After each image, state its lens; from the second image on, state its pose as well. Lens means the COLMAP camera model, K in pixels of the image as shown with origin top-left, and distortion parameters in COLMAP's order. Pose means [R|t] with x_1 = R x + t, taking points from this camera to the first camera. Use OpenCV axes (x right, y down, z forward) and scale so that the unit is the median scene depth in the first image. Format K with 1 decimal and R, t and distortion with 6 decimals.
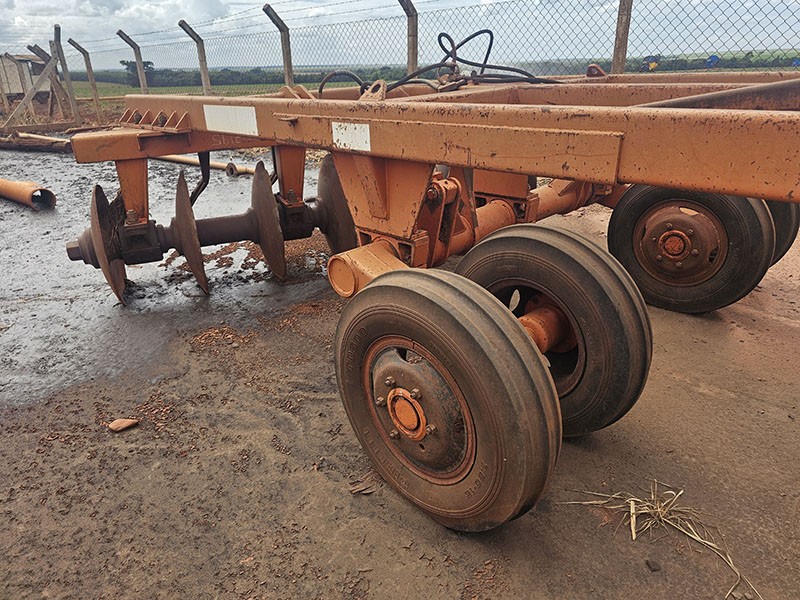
lens RADIAL K [[533.6, 0, 400.0], [0, 533.6, 300.0], [0, 0, 1]] dist [0.005154, -0.017056]
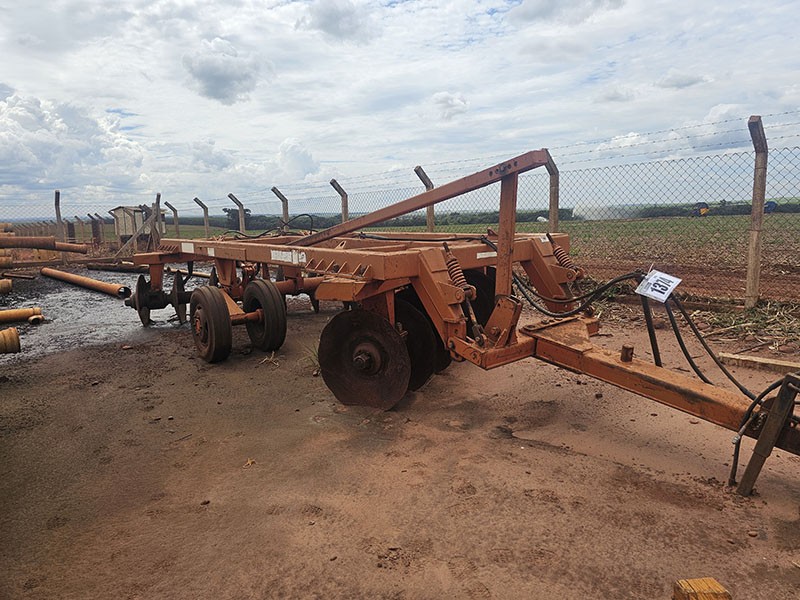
lens RADIAL K [[529.9, 0, 409.6], [0, 529.9, 298.2], [0, 0, 1]] dist [0.003682, 0.000522]
pose [[0.993563, 0.014846, -0.112306, 0.804911], [-0.042383, 0.968093, -0.246982, 0.380648], [0.105056, 0.250152, 0.962490, -1.020034]]
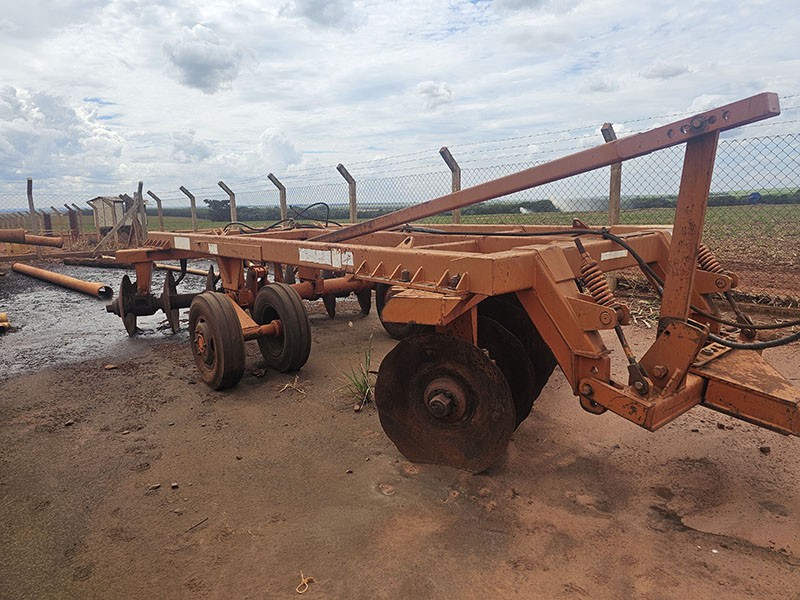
lens RADIAL K [[531.2, 0, 400.0], [0, 531.2, 300.0], [0, 0, 1]] dist [0.002389, 0.000225]
pose [[0.995016, 0.015143, -0.098562, 0.590493], [-0.037504, 0.972663, -0.229175, 0.266474], [0.092397, 0.231729, 0.968382, -0.734996]]
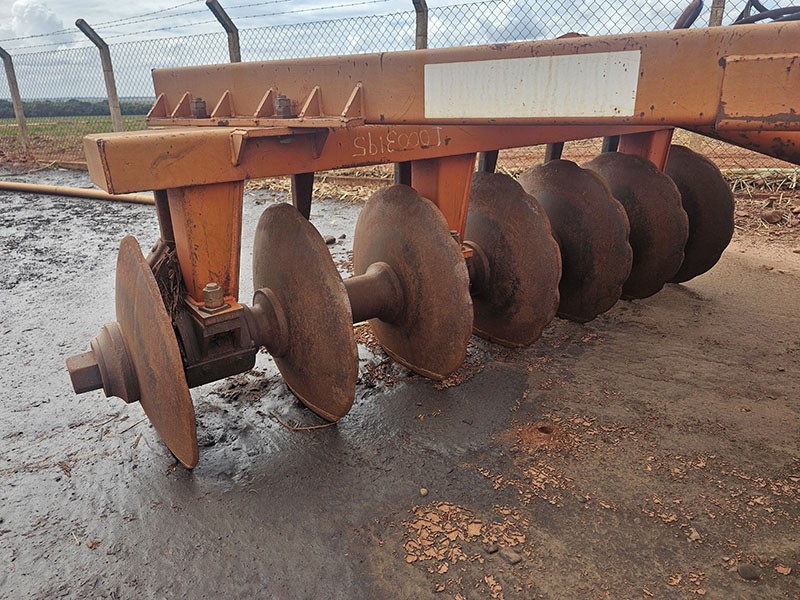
lens RADIAL K [[544.2, 0, 400.0], [0, 544.2, 300.0], [0, 0, 1]] dist [-0.001728, -0.002068]
pose [[0.976367, -0.067625, 0.205269, -0.406002], [0.079396, 0.995606, -0.049651, -0.105835], [-0.201009, 0.064775, 0.977445, 0.431655]]
